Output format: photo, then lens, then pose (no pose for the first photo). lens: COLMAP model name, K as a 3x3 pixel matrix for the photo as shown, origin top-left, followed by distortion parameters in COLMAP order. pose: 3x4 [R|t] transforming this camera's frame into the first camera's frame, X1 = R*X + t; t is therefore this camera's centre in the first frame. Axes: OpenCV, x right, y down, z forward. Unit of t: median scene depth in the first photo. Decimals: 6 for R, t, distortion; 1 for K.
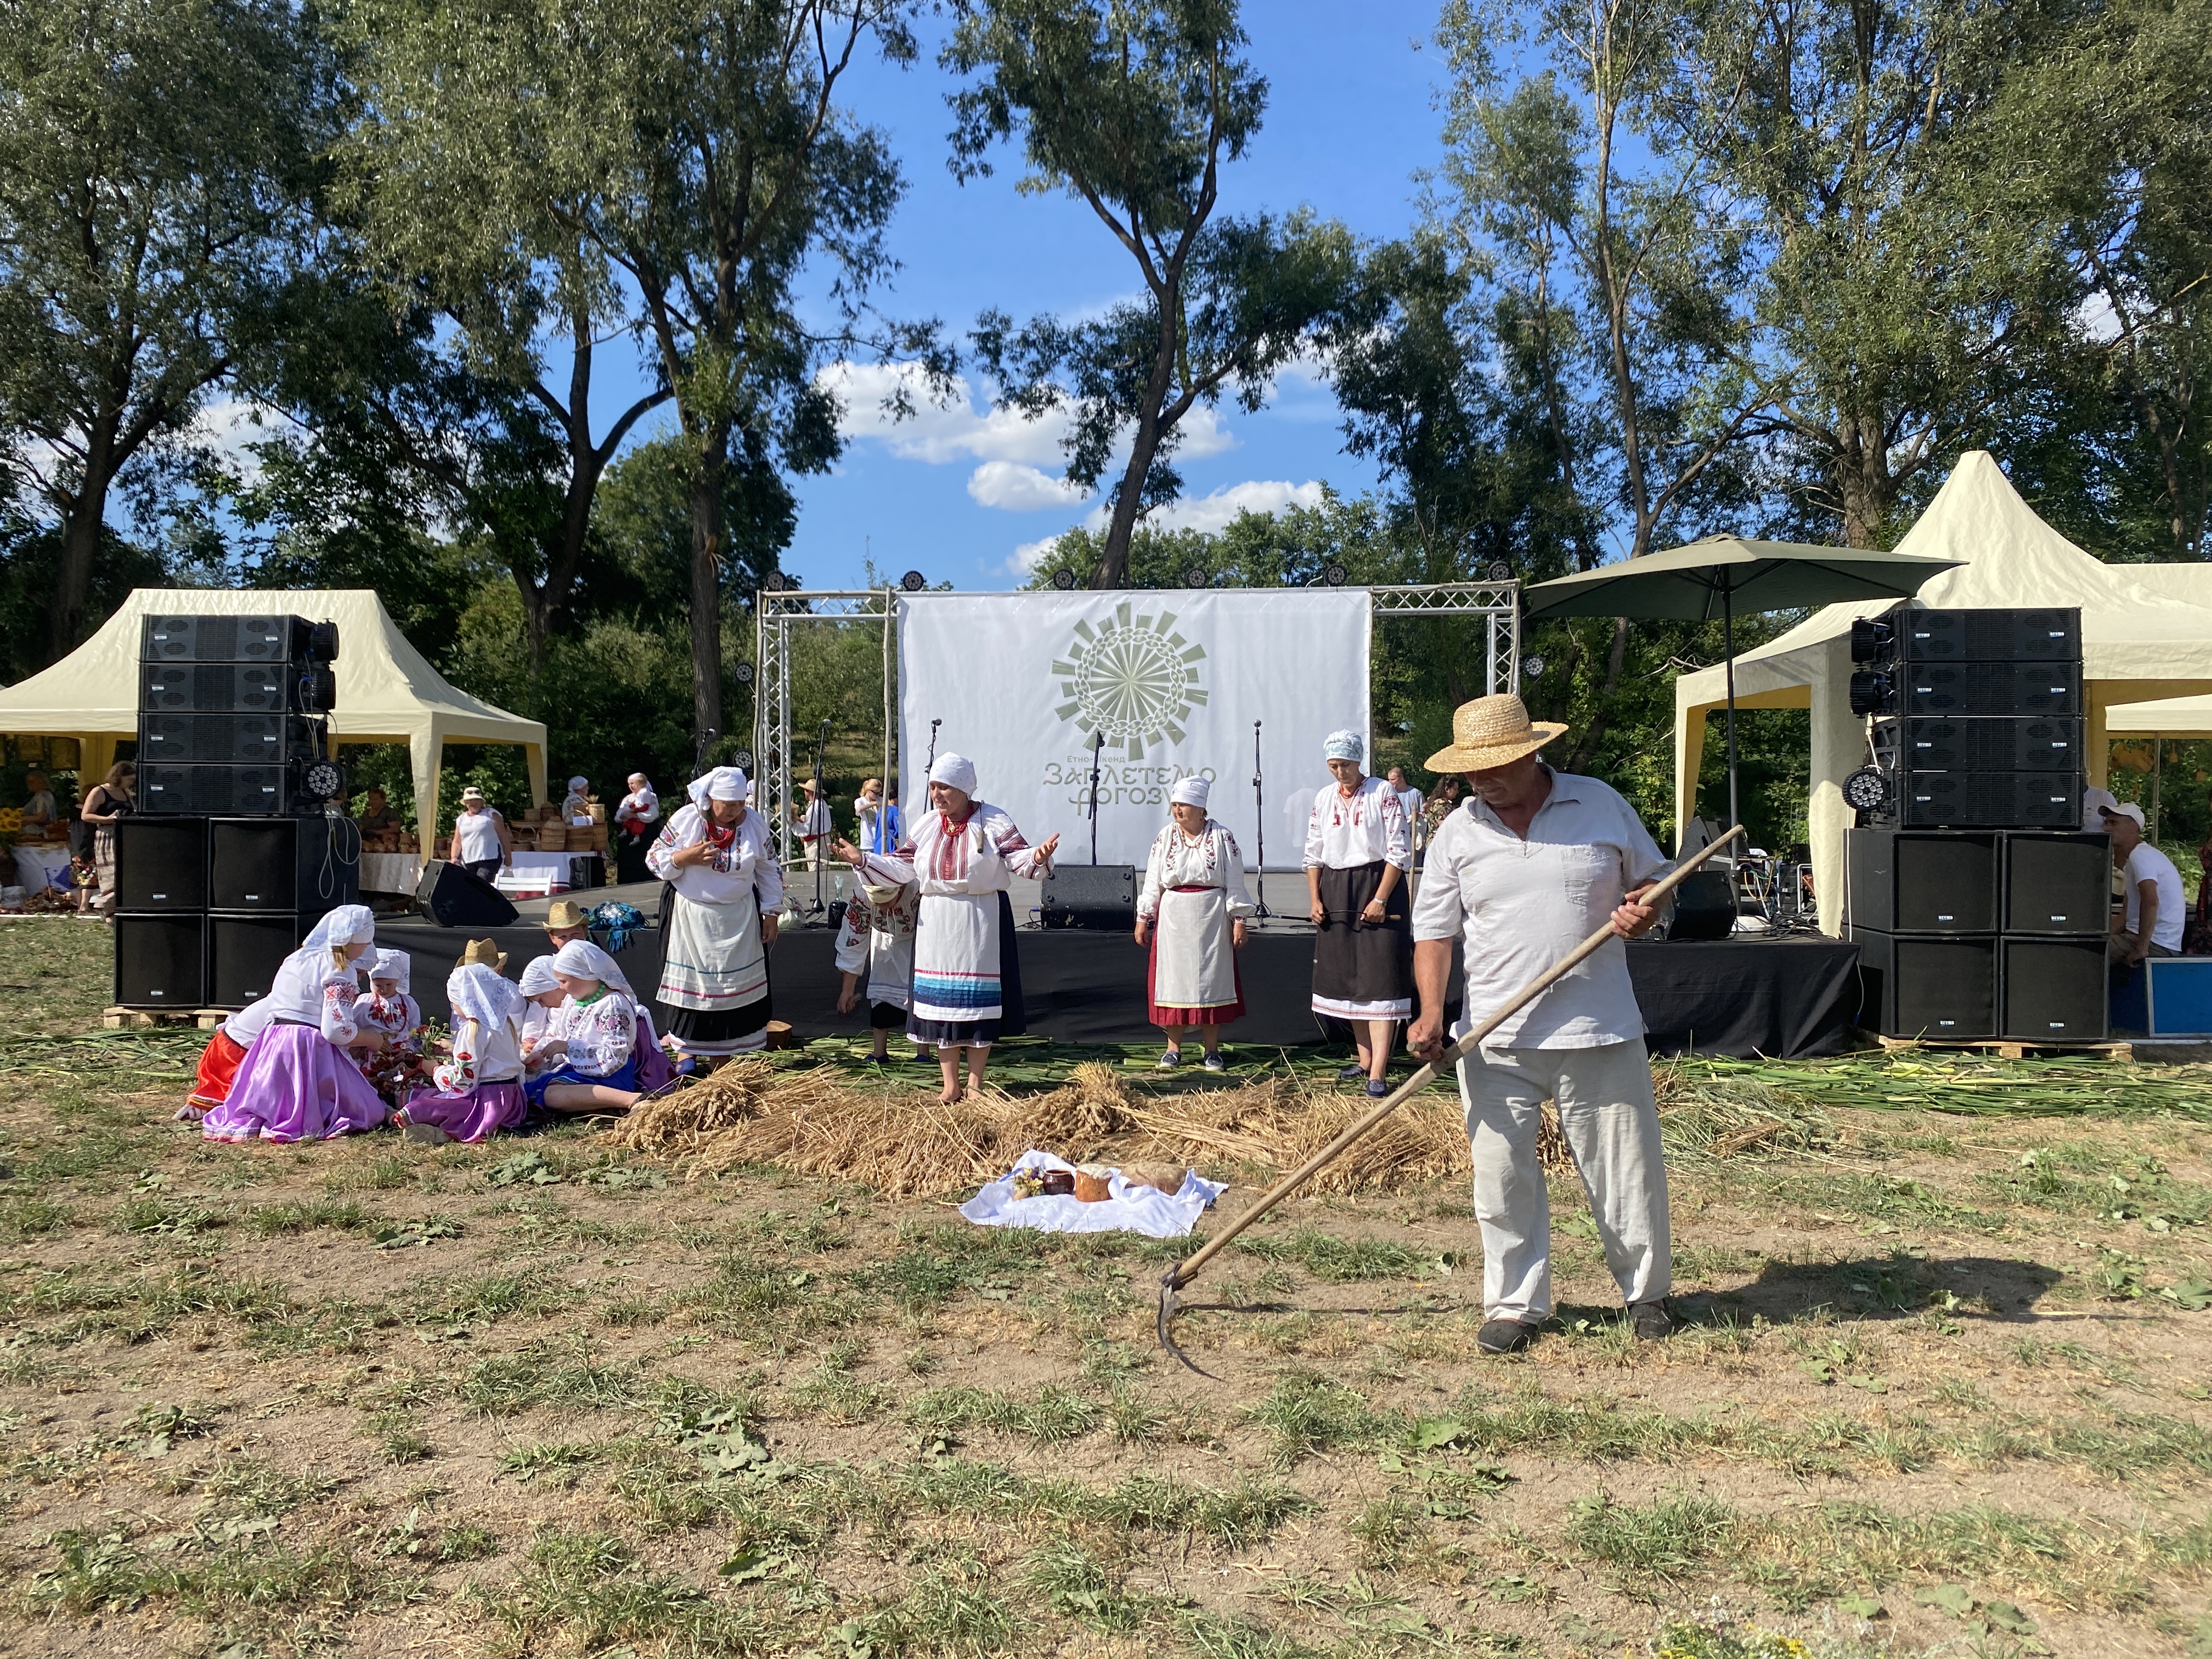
lens RADIAL K [[1567.6, 0, 1106.0], [0, 1567.6, 829.5], [0, 0, 1]] dist [-0.067047, 0.000287]
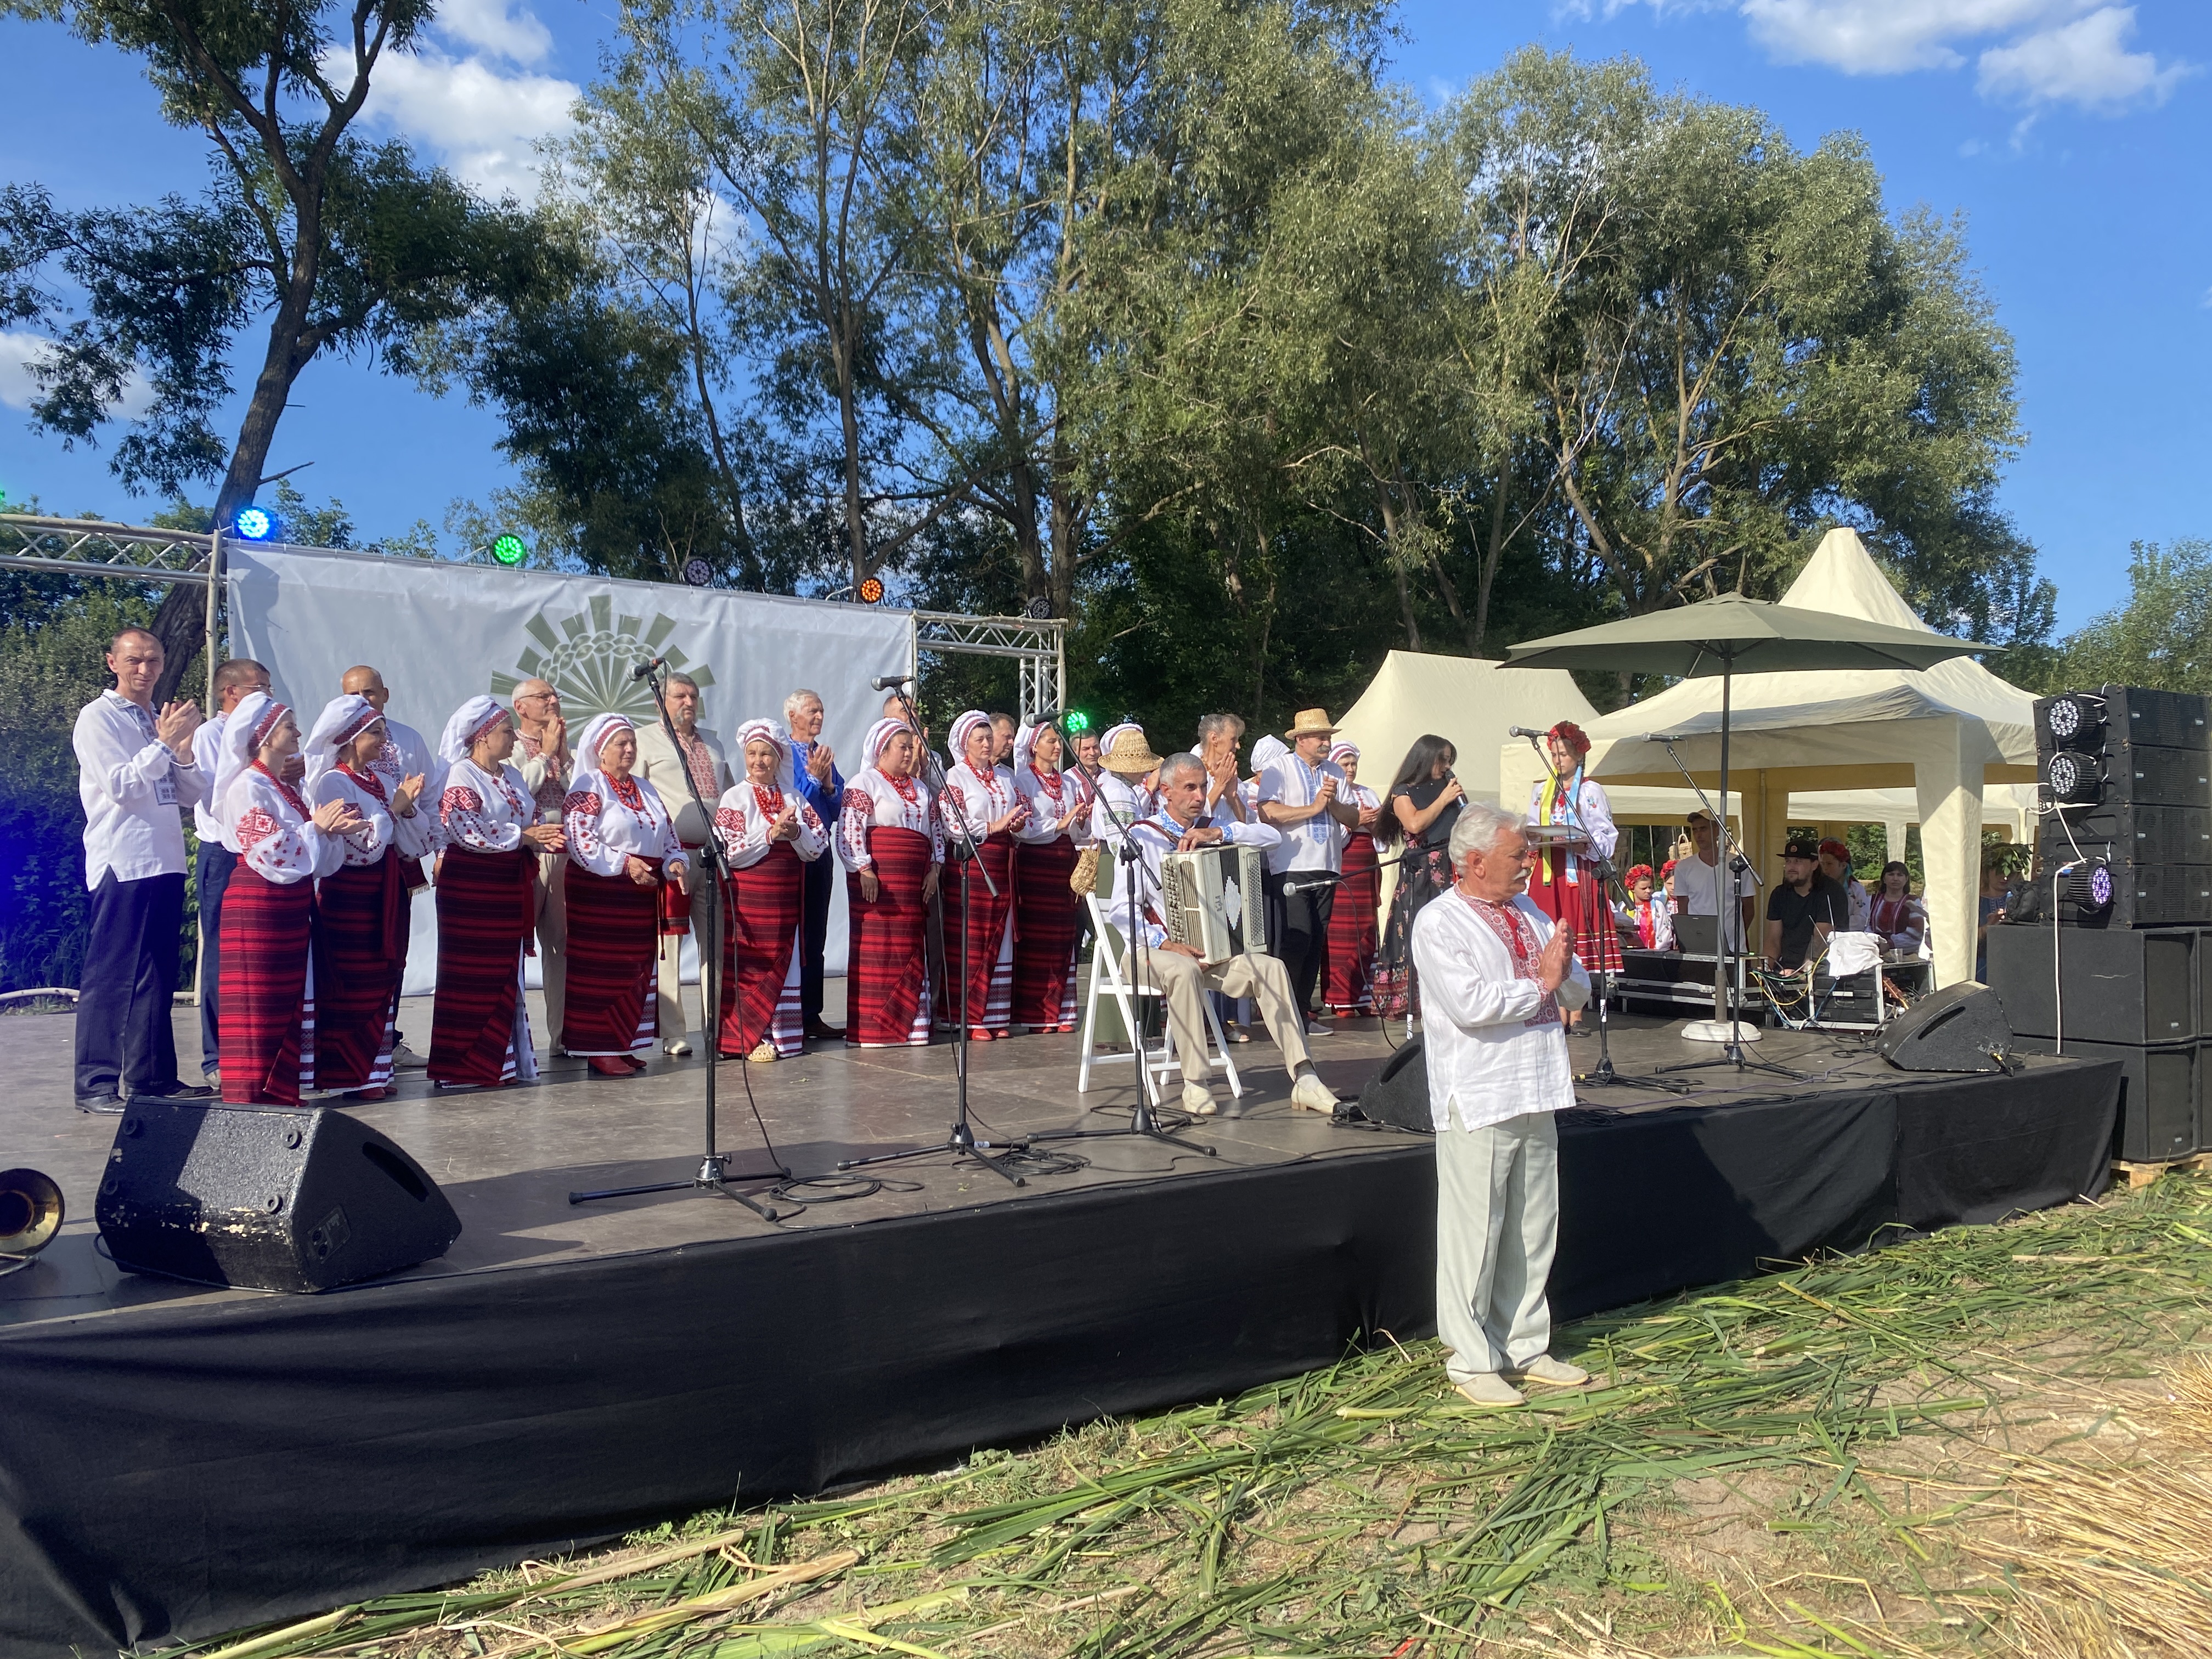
lens RADIAL K [[1567.6, 0, 1106.0], [0, 1567.6, 829.5], [0, 0, 1]] dist [-0.067047, 0.000287]
pose [[0.733448, 0.014092, 0.679600, -0.283958], [0.011877, 0.999367, -0.033541, -0.018107], [-0.679642, 0.032672, 0.732816, 0.359844]]
